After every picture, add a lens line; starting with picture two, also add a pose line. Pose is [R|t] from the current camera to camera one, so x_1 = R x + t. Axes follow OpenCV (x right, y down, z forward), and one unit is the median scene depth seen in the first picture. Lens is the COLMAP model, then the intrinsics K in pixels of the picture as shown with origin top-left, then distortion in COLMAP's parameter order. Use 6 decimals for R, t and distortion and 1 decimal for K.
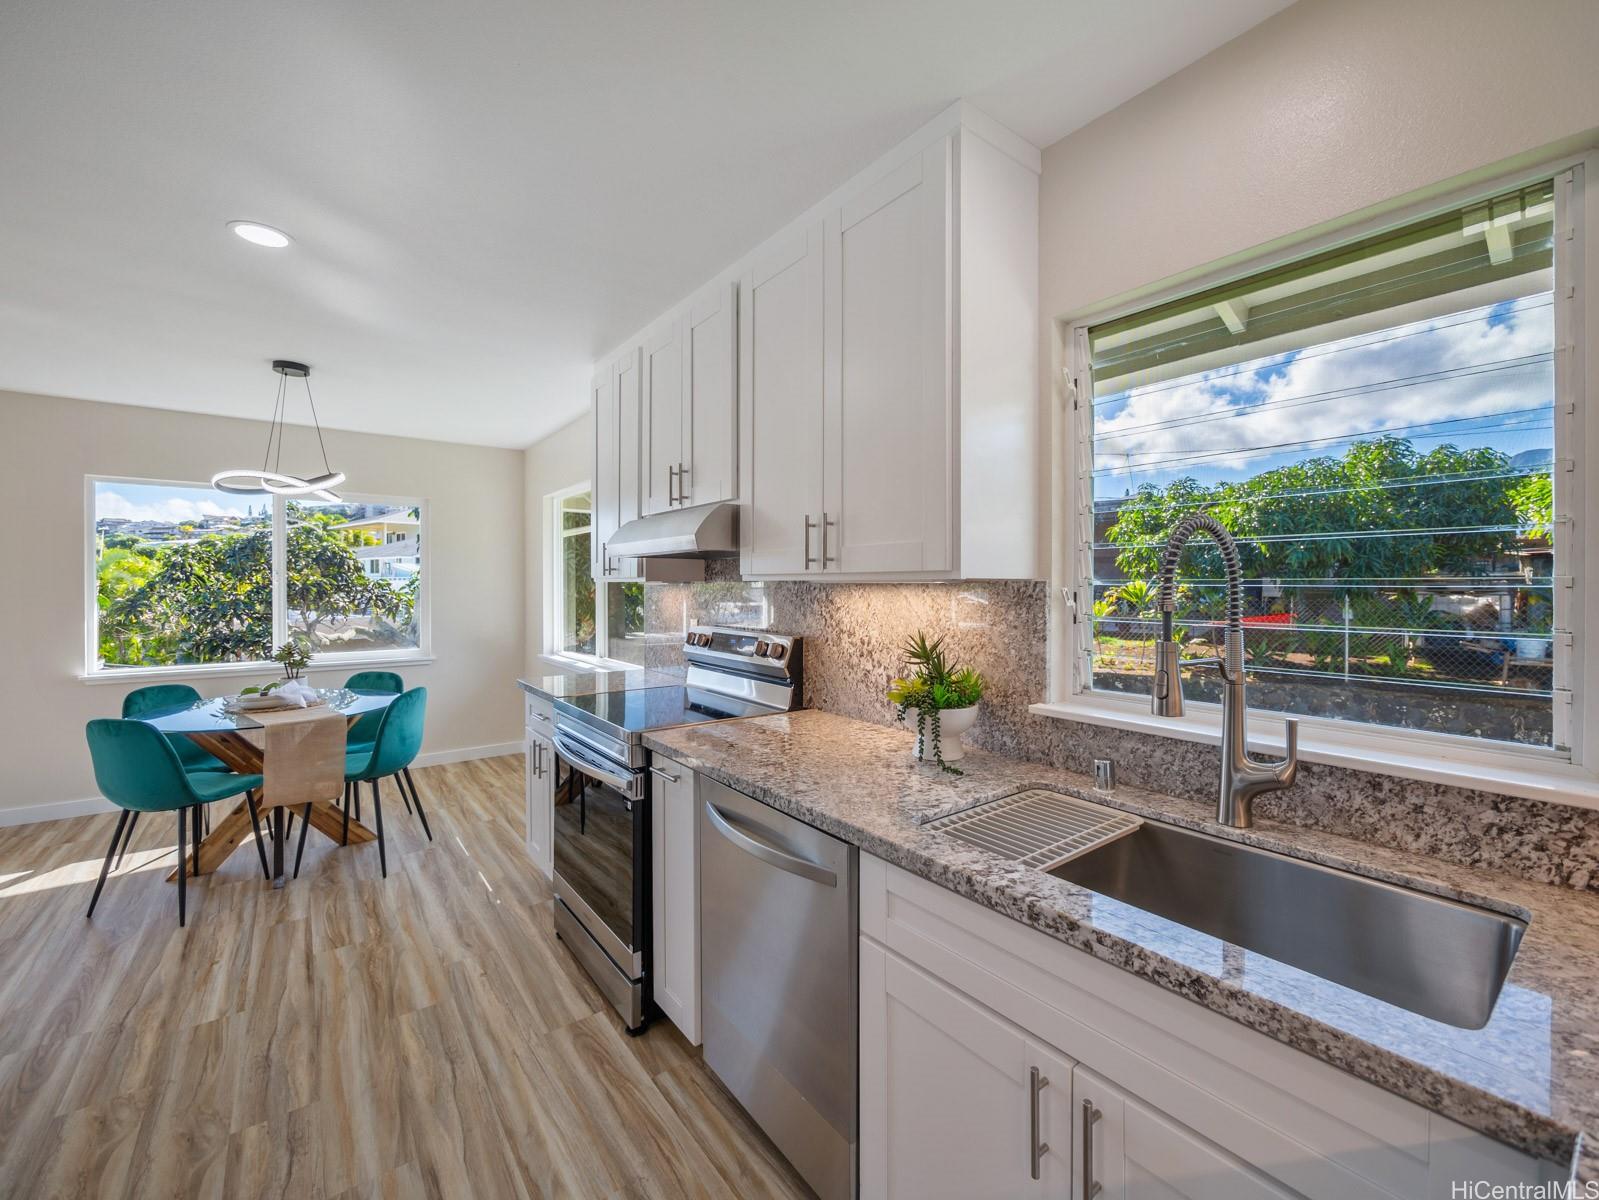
lens RADIAL K [[660.9, 0, 804.8], [0, 660.9, 590.7], [0, 0, 1]] dist [-0.013052, -0.000296]
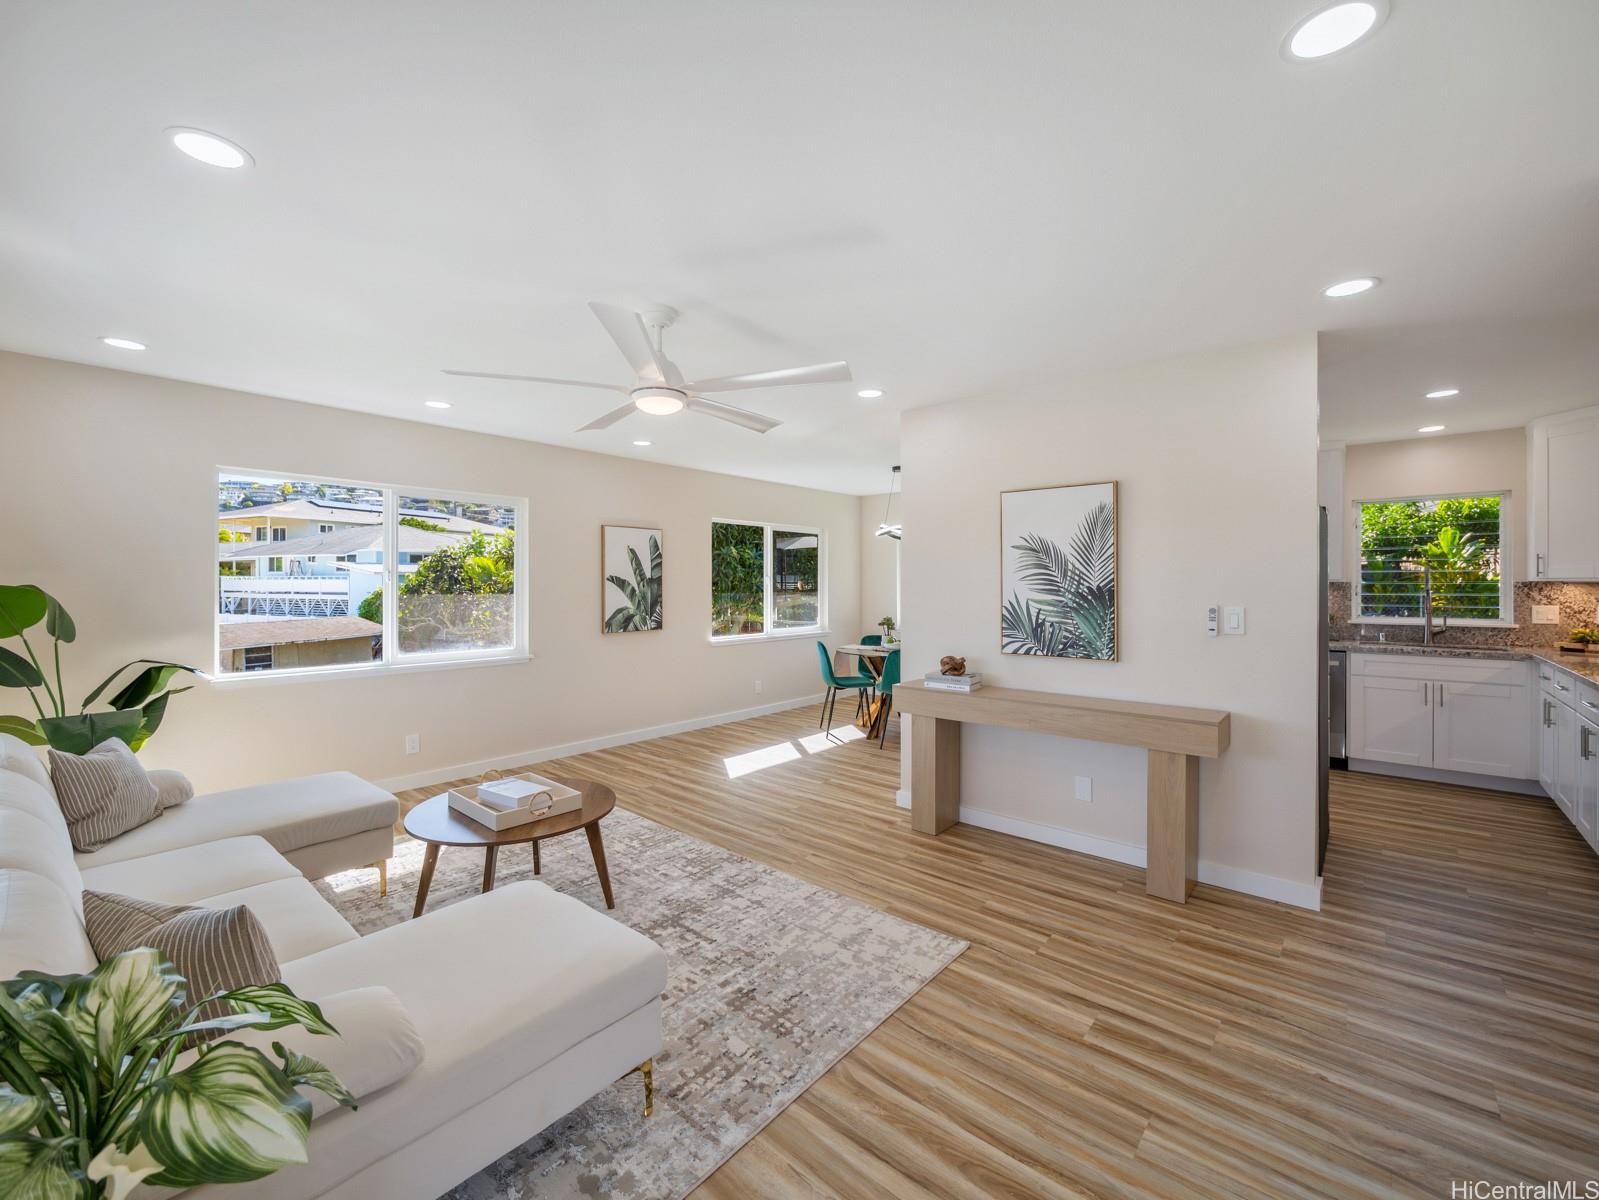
lens RADIAL K [[660.9, 0, 804.8], [0, 660.9, 590.7], [0, 0, 1]] dist [-0.013052, -0.000296]
pose [[0.976953, -0.007045, 0.213340, -2.237681], [0.006177, 0.999970, 0.004733, -0.001671], [-0.213366, -0.003306, 0.976967, -1.182018]]
